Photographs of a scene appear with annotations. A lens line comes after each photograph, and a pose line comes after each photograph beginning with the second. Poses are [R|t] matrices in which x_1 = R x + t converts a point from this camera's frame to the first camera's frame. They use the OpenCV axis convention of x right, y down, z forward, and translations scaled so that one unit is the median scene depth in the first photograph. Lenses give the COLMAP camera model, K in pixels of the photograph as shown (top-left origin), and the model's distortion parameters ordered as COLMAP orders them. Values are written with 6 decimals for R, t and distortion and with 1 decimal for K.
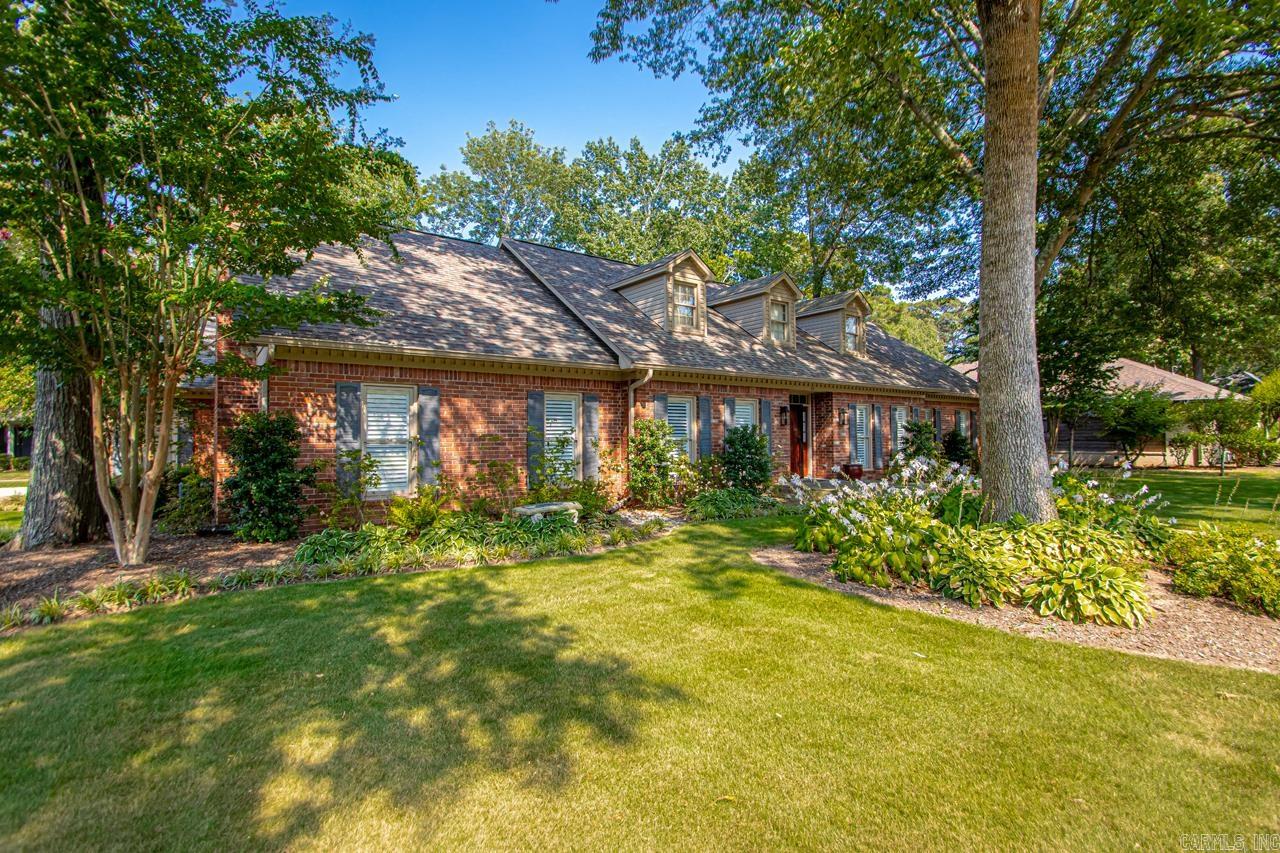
lens RADIAL K [[597.1, 0, 644.3], [0, 597.1, 440.6], [0, 0, 1]] dist [0.000489, -0.000137]
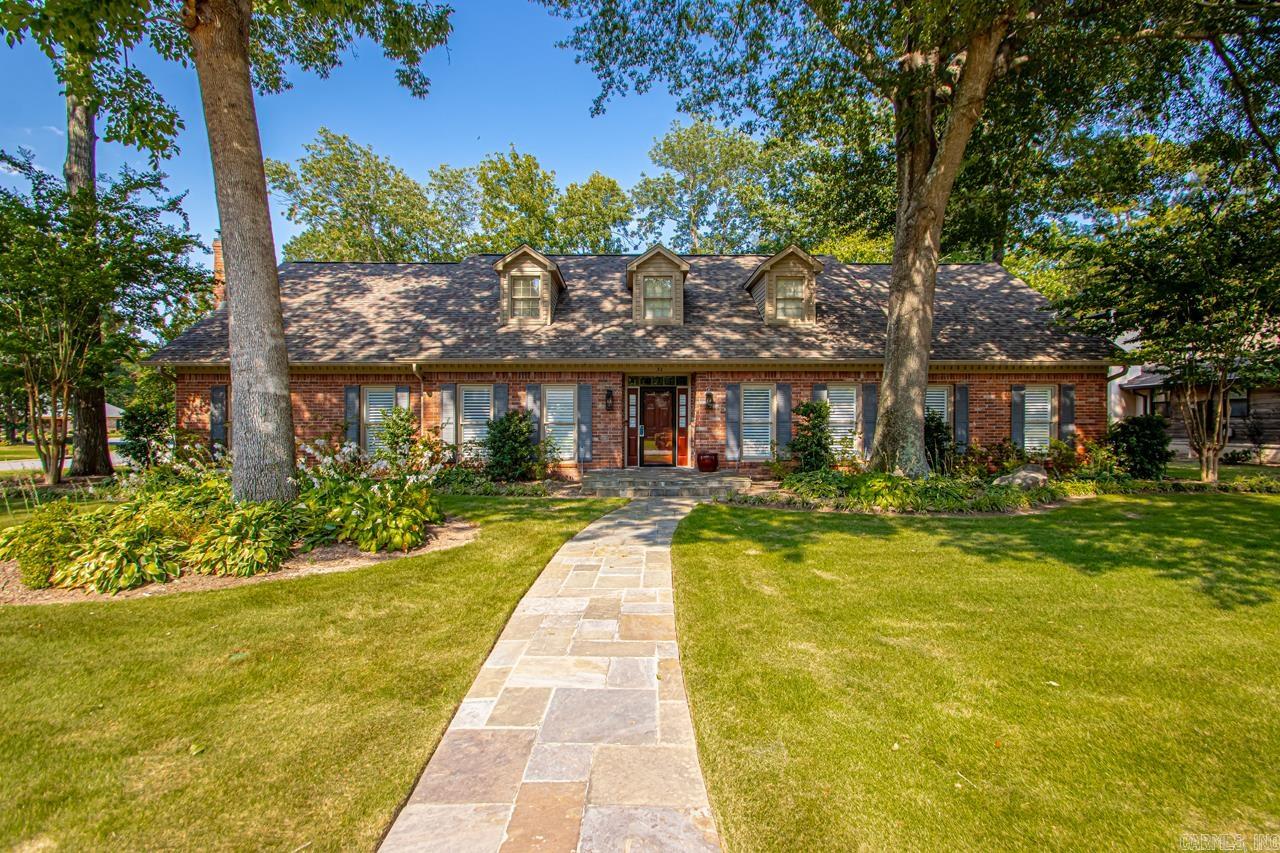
lens RADIAL K [[597.1, 0, 644.3], [0, 597.1, 440.6], [0, 0, 1]] dist [0.000489, -0.000137]
pose [[0.763193, 0.032937, -0.645331, 0.933970], [-0.007339, 0.999077, 0.042312, -0.017544], [0.646129, -0.027556, 0.762730, 0.314434]]
